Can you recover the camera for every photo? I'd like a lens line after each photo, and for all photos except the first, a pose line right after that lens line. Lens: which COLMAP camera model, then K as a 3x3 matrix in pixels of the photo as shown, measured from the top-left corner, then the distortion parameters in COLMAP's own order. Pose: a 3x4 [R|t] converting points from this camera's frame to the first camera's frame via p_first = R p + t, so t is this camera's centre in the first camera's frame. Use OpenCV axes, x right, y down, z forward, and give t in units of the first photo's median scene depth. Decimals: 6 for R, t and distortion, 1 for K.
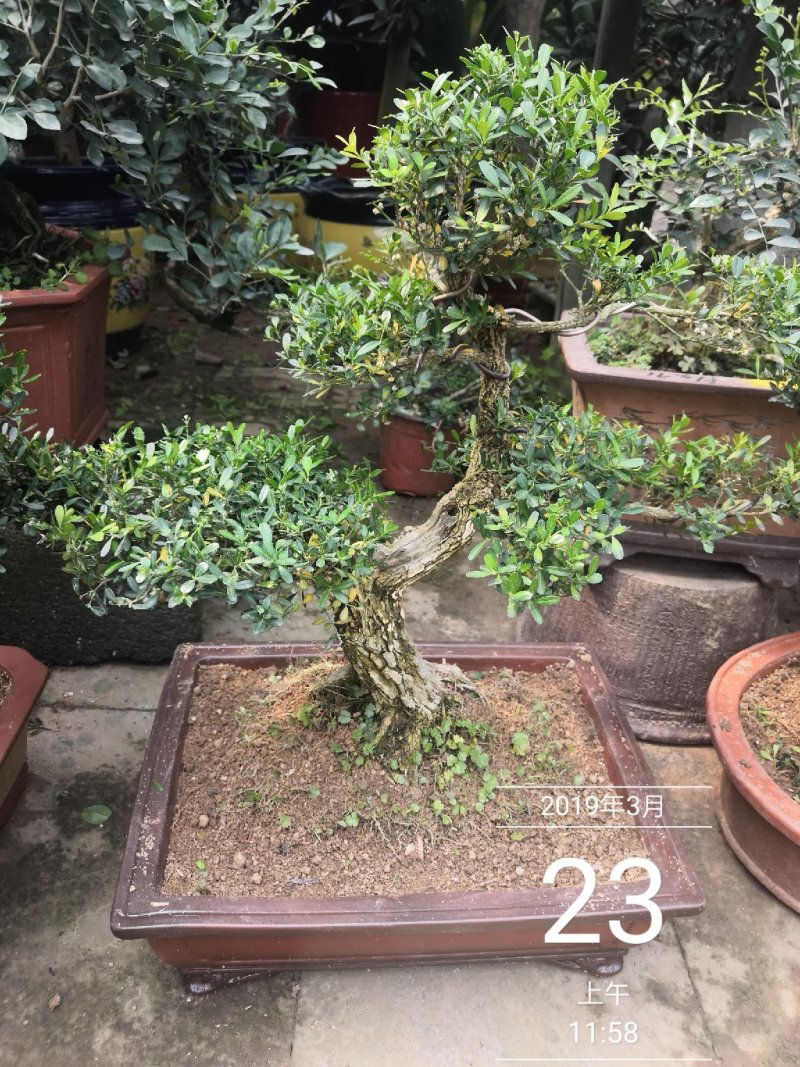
lens RADIAL K [[833.7, 0, 400.0], [0, 833.7, 533.5], [0, 0, 1]] dist [-0.026463, 0.057894]
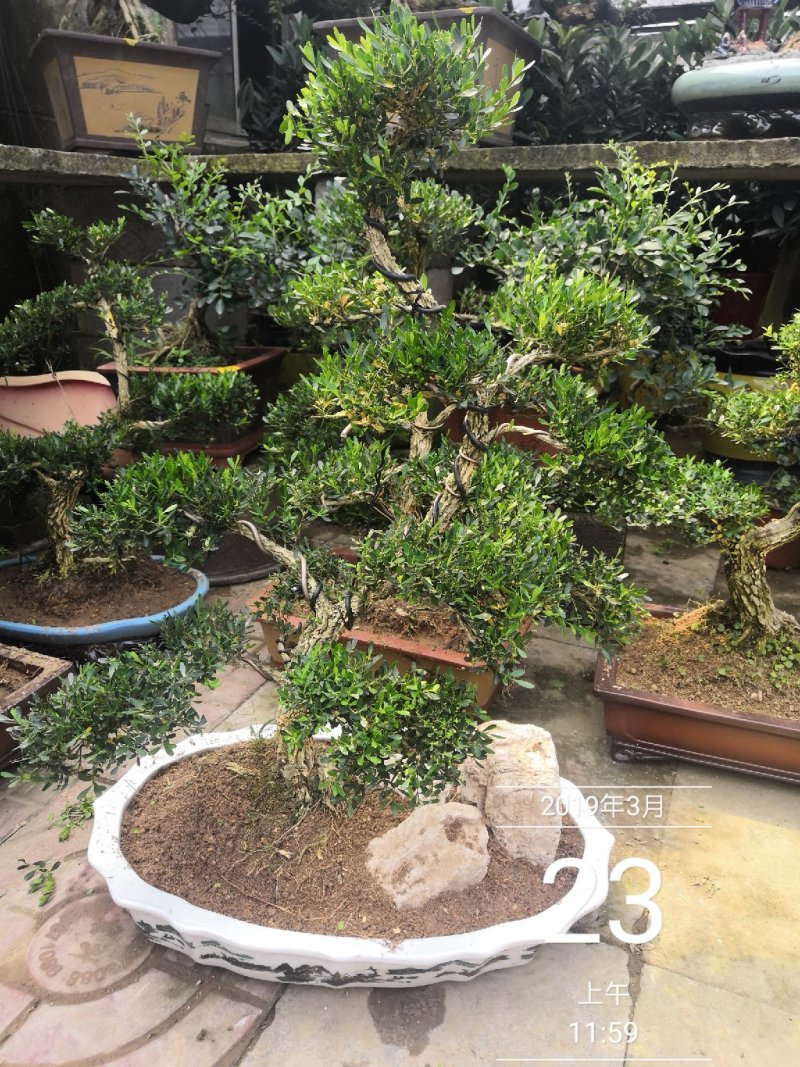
lens RADIAL K [[833.7, 0, 400.0], [0, 833.7, 533.5], [0, 0, 1]] dist [-0.026463, 0.057894]
pose [[0.917167, 0.111994, -0.382441, -0.040418], [-0.174724, 0.975547, -0.133343, 0.394305], [0.358155, 0.189120, 0.914308, -0.956470]]
